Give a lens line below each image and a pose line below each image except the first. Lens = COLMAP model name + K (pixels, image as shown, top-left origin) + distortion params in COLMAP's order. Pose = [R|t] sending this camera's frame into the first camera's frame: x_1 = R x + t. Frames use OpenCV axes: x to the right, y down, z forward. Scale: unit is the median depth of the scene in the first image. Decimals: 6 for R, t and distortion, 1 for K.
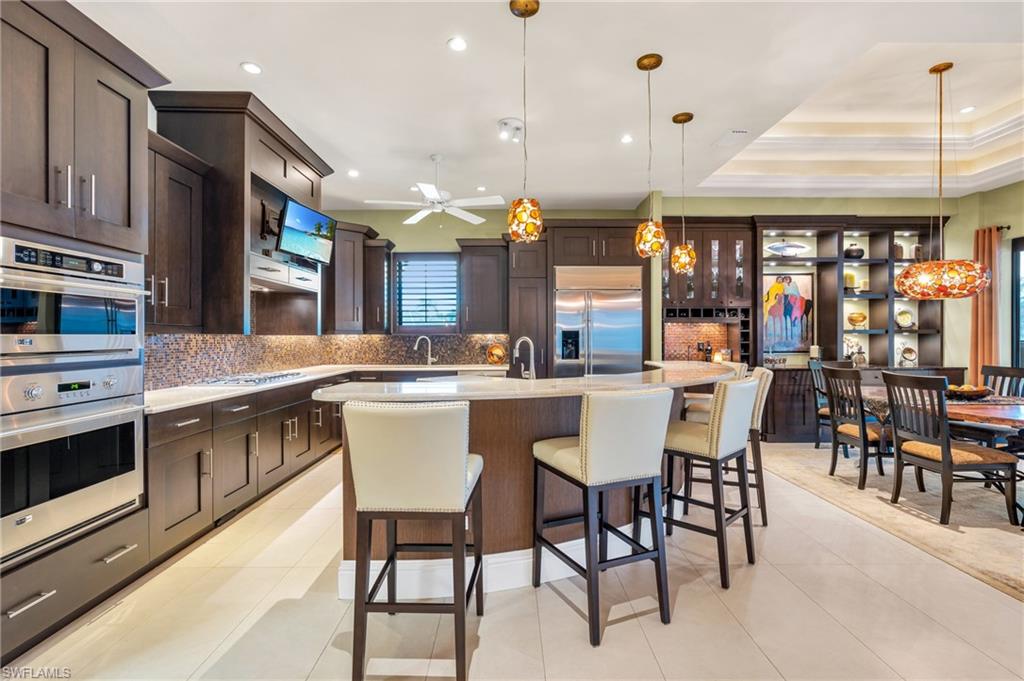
lens RADIAL K [[501.7, 0, 504.5], [0, 501.7, 336.0], [0, 0, 1]] dist [-0.008687, 0.000898]
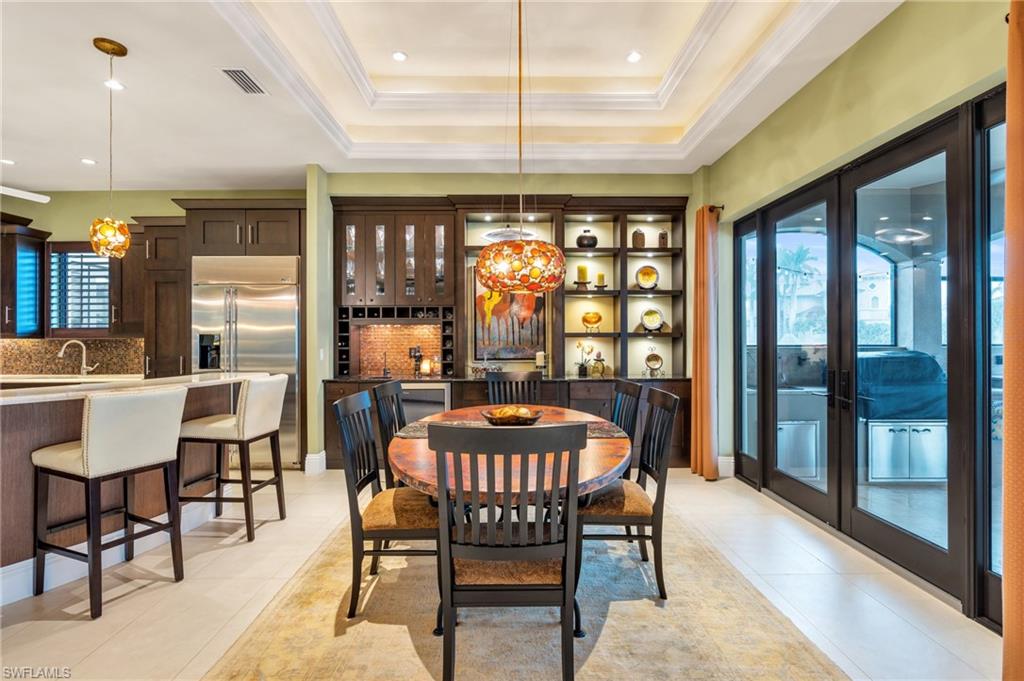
lens RADIAL K [[501.7, 0, 542.4], [0, 501.7, 337.6], [0, 0, 1]] dist [-0.008687, 0.000898]
pose [[0.999997, -0.000667, -0.002226, 0.641479], [0.000659, 0.999994, -0.003406, -0.001506], [0.002228, 0.003404, 0.999992, 0.164478]]
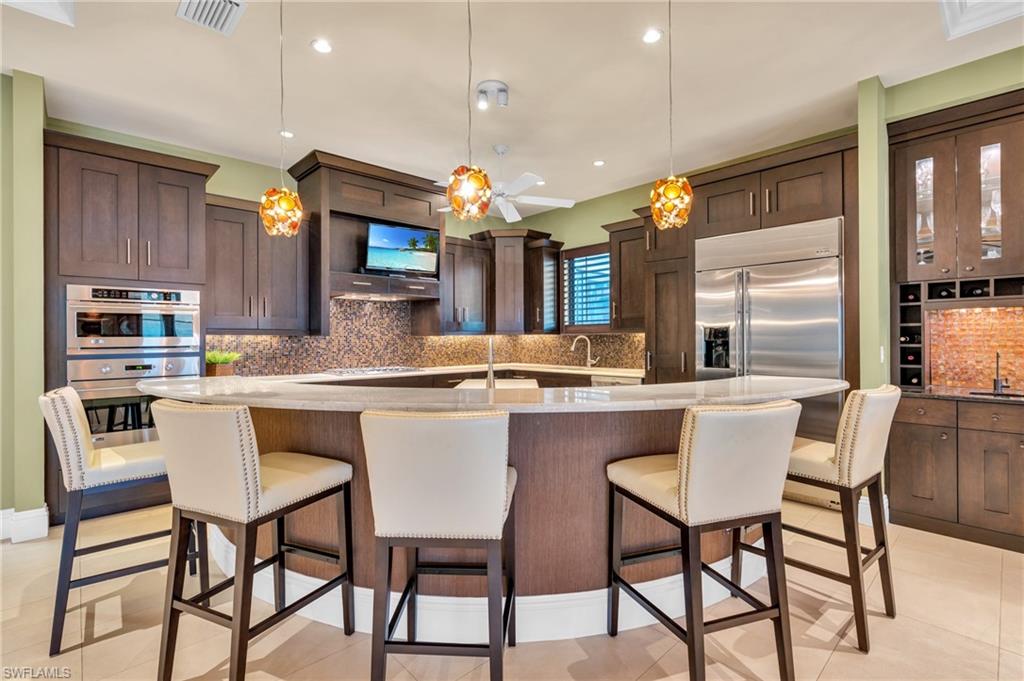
lens RADIAL K [[501.7, 0, 507.1], [0, 501.7, 332.6], [0, 0, 1]] dist [-0.008687, 0.000898]
pose [[0.667894, -0.011195, -0.744172, 0.445069], [0.005396, 0.999933, -0.010199, 0.002436], [0.744237, 0.002796, 0.667910, 0.282807]]
